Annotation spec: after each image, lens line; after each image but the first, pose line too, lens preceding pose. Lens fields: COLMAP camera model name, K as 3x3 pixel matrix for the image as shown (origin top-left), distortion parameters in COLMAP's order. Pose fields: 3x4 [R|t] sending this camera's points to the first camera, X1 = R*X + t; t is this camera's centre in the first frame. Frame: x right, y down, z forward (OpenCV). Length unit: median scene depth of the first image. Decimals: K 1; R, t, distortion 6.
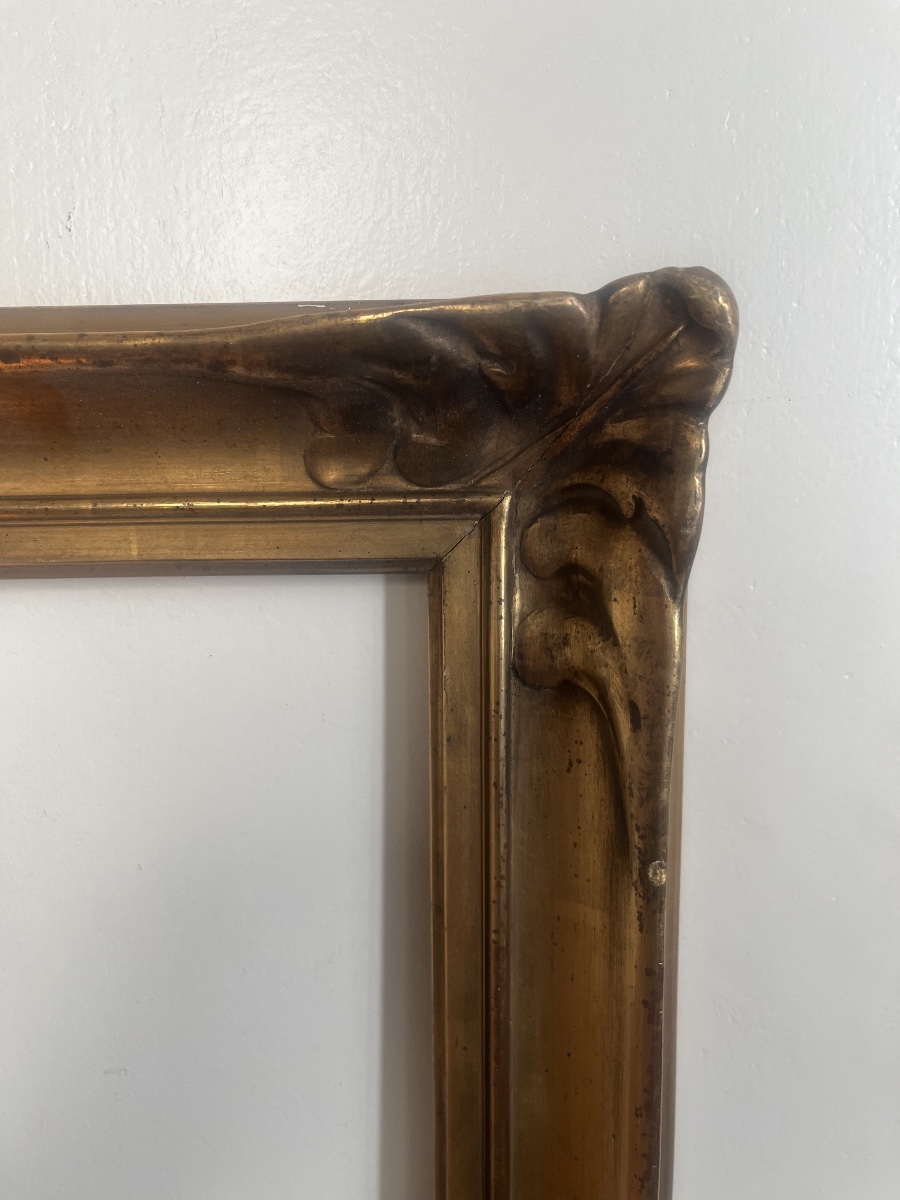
lens RADIAL K [[945.1, 0, 450.0], [0, 945.1, 600.0], [0, 0, 1]] dist [0.002519, 0.002999]
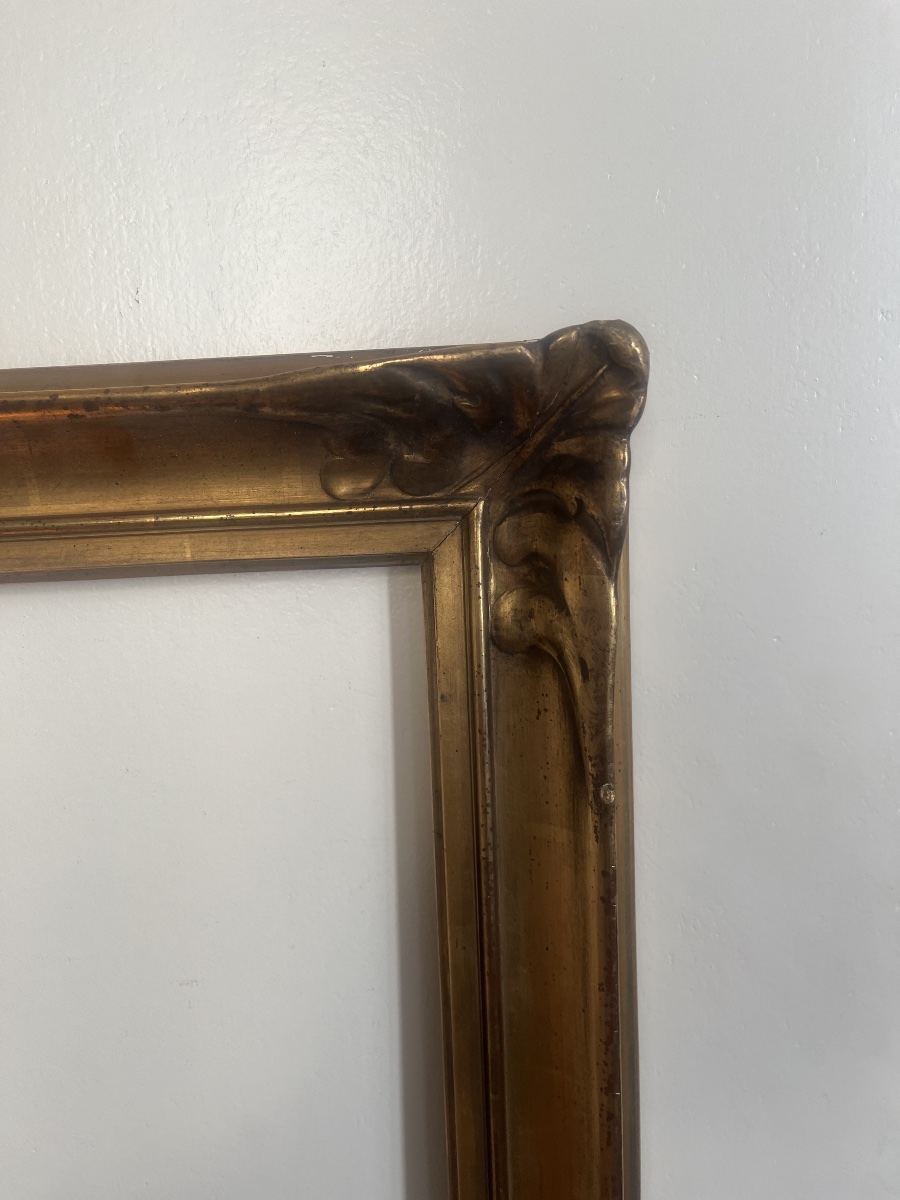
lens RADIAL K [[899.1, 0, 450.0], [0, 899.1, 600.0], [0, 0, 1]] dist [0.031559, -0.000255]
pose [[0.999373, -0.031314, -0.016507, 0.036010], [0.031235, 0.999499, -0.005052, 0.028120], [0.016657, 0.004533, 0.999851, -0.211307]]
